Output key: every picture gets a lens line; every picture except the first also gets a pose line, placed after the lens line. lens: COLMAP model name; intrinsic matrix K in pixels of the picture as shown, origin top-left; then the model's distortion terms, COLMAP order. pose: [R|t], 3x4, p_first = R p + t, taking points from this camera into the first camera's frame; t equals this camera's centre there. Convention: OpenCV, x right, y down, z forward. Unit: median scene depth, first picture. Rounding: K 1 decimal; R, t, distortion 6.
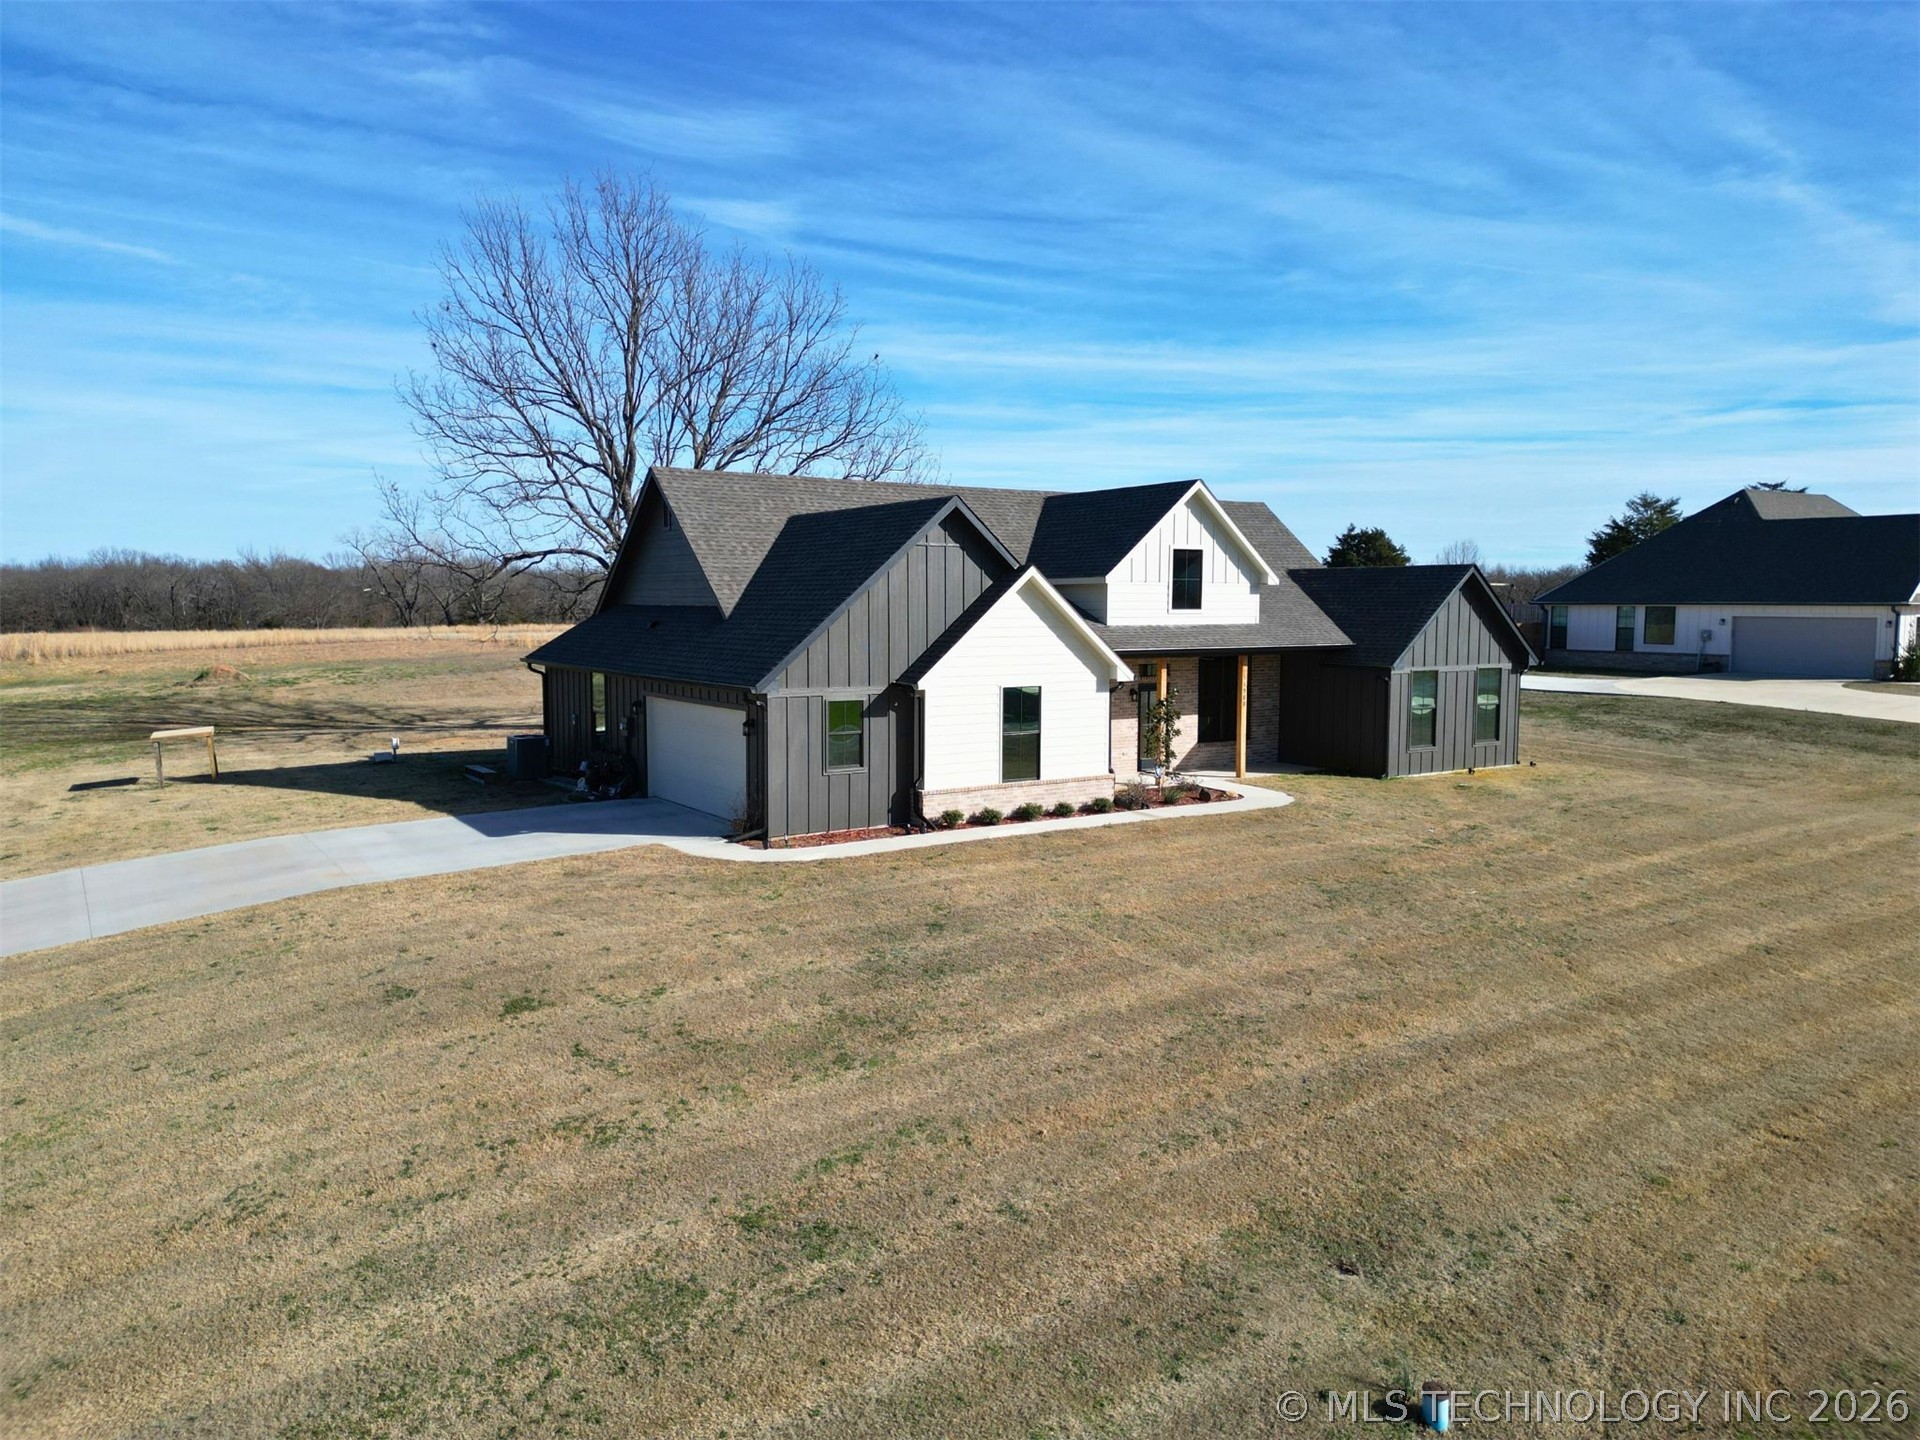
lens RADIAL K [[1336.2, 0, 960.0], [0, 1336.2, 720.0], [0, 0, 1]] dist [0.082792, -0.090265]
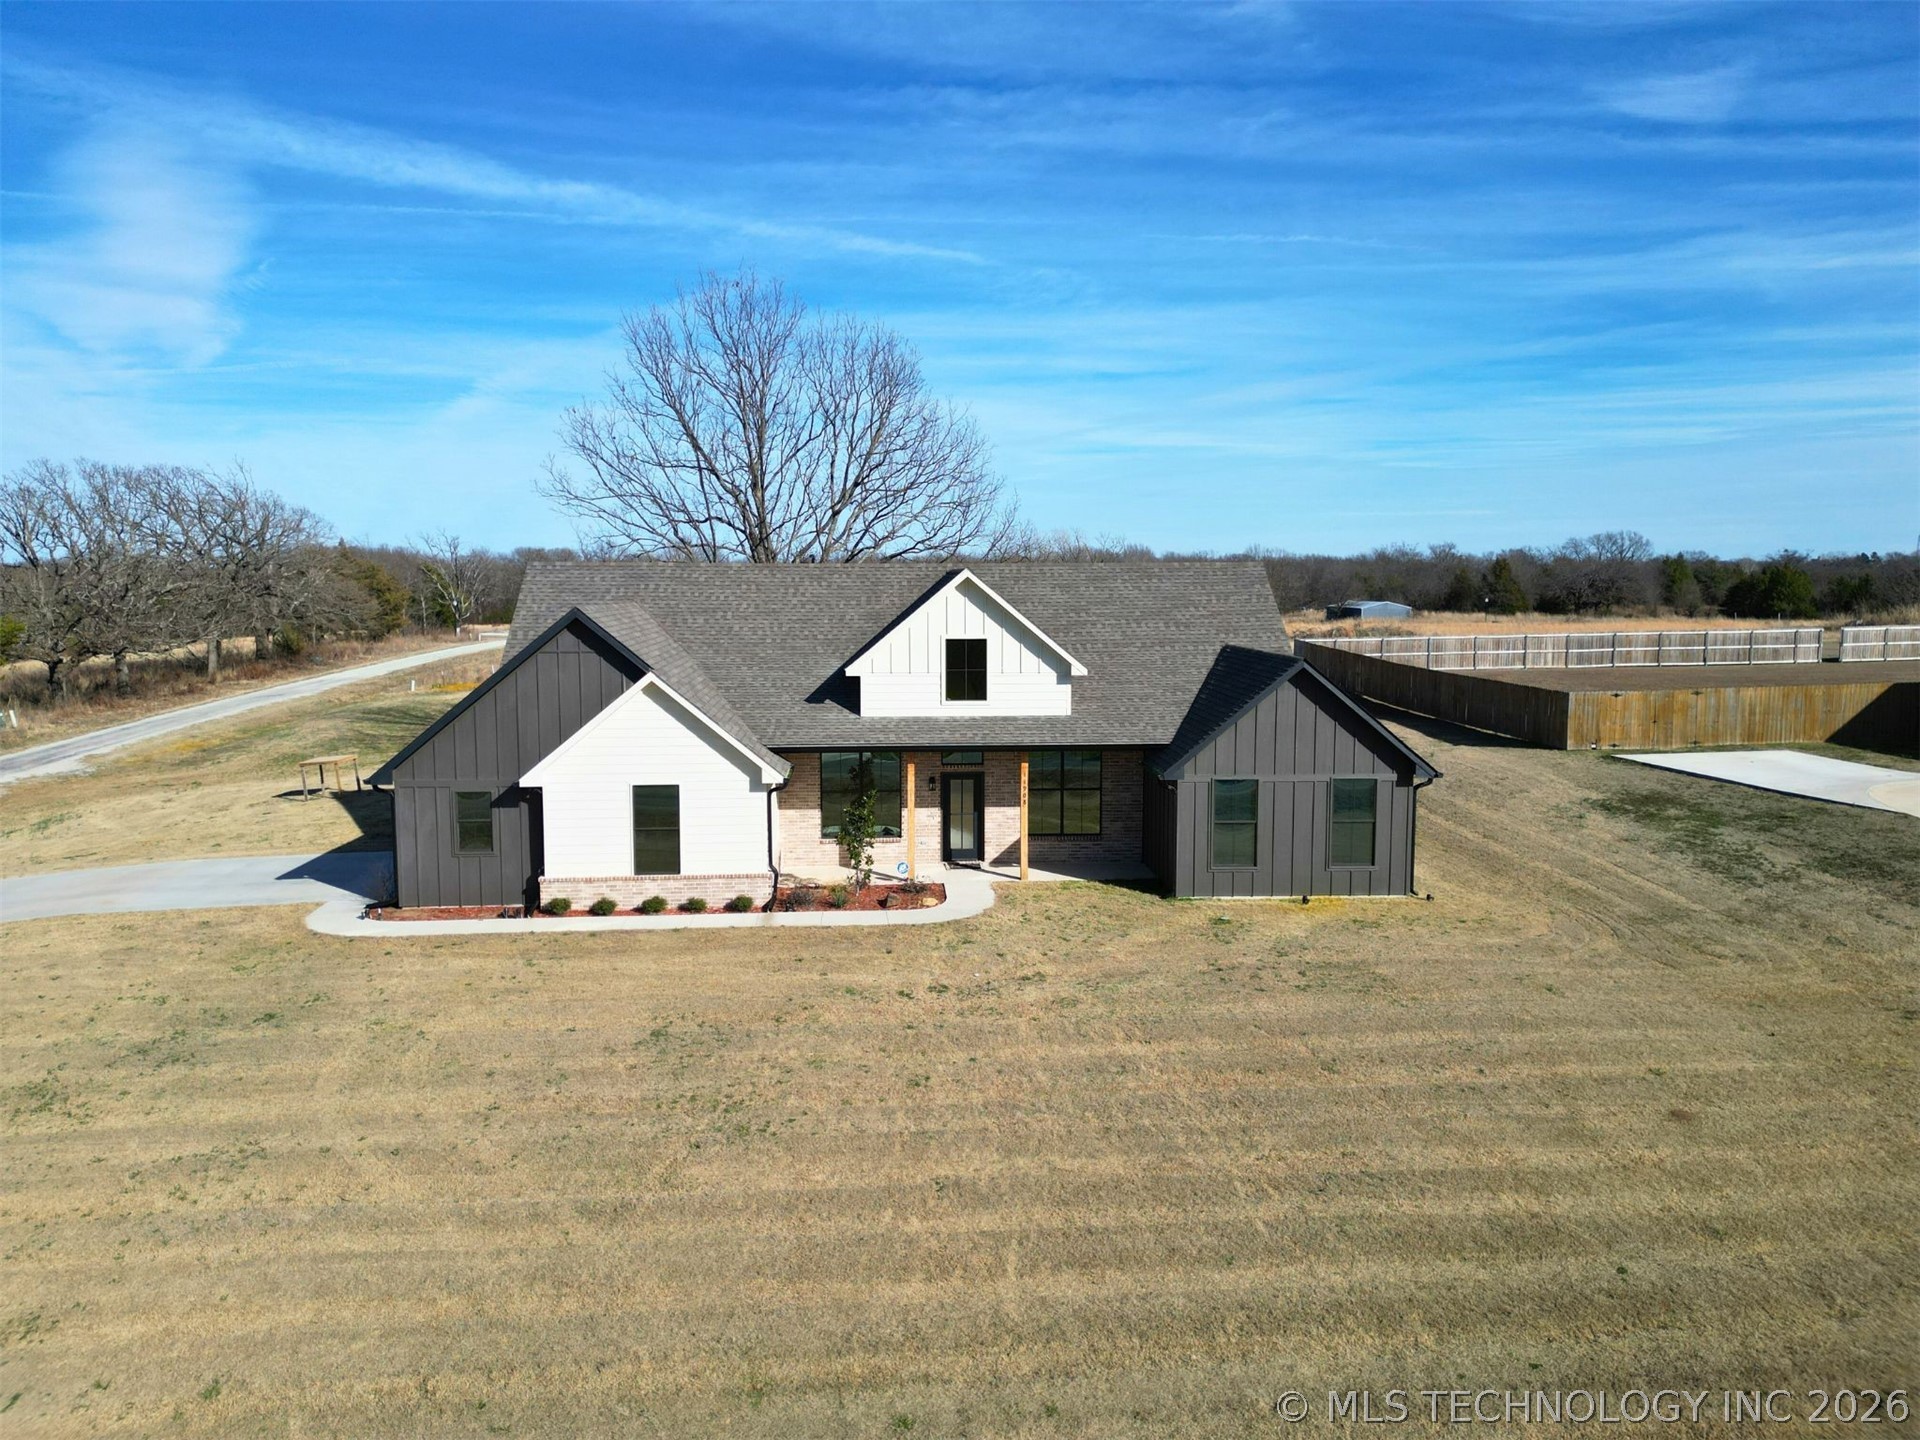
lens RADIAL K [[1336.2, 0, 960.0], [0, 1336.2, 720.0], [0, 0, 1]] dist [0.082792, -0.090265]
pose [[0.866117, 0.049694, -0.497365, 0.749949], [-0.040538, 0.998751, 0.029196, -0.112917], [0.498194, -0.005125, 0.867050, 0.195762]]
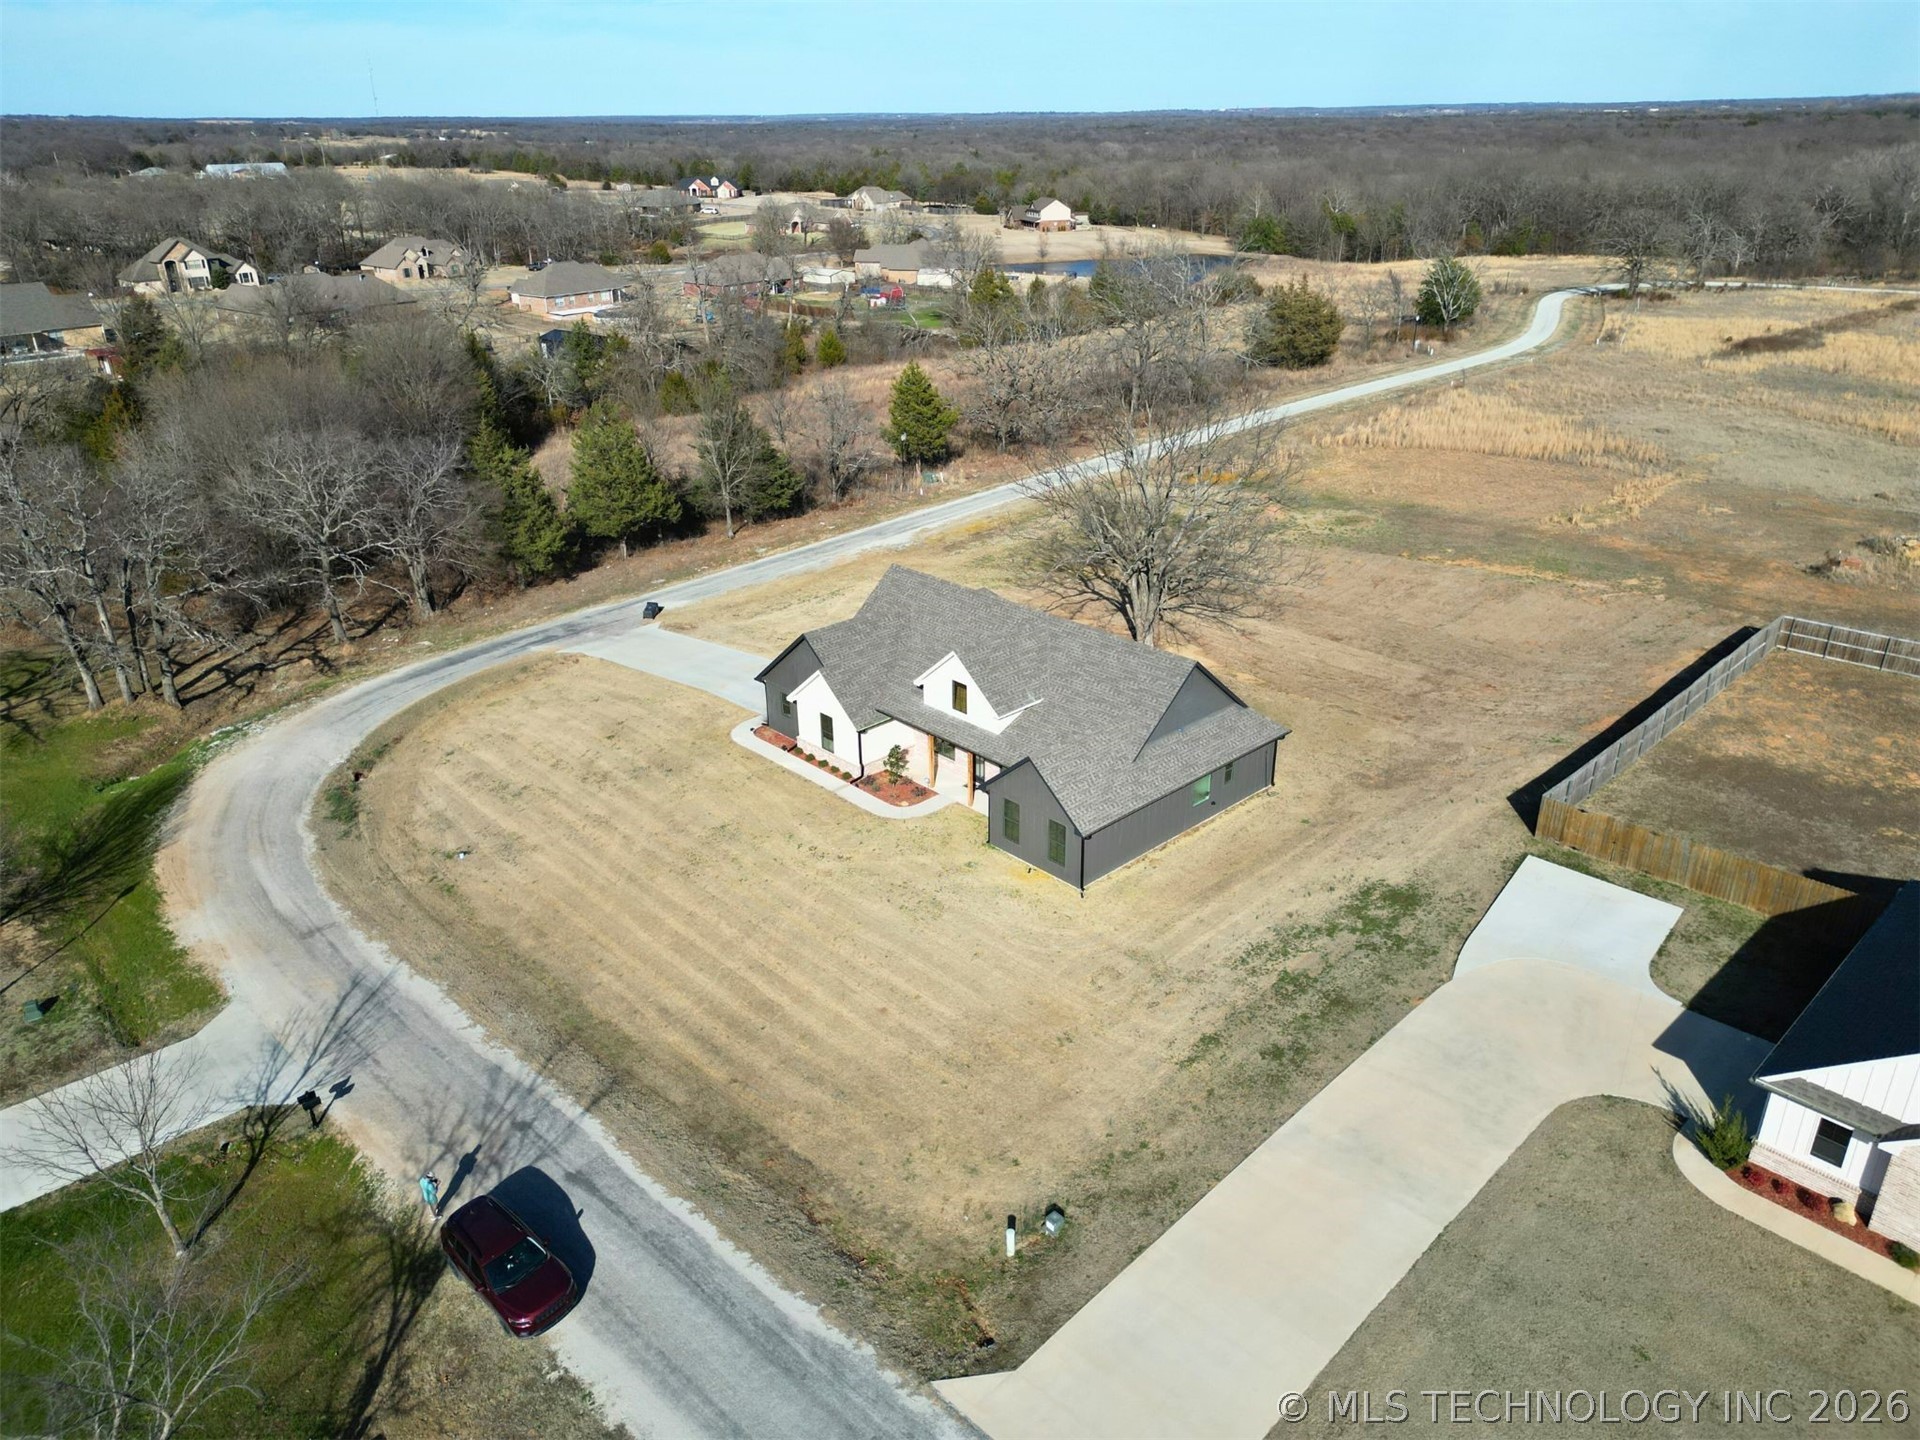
lens RADIAL K [[1336.2, 0, 960.0], [0, 1336.2, 720.0], [0, 0, 1]] dist [0.082792, -0.090265]
pose [[0.169784, 0.398927, -0.901128, 2.164972], [-0.076182, 0.916980, 0.391591, -0.936417], [0.982532, 0.002164, 0.186079, 0.762245]]
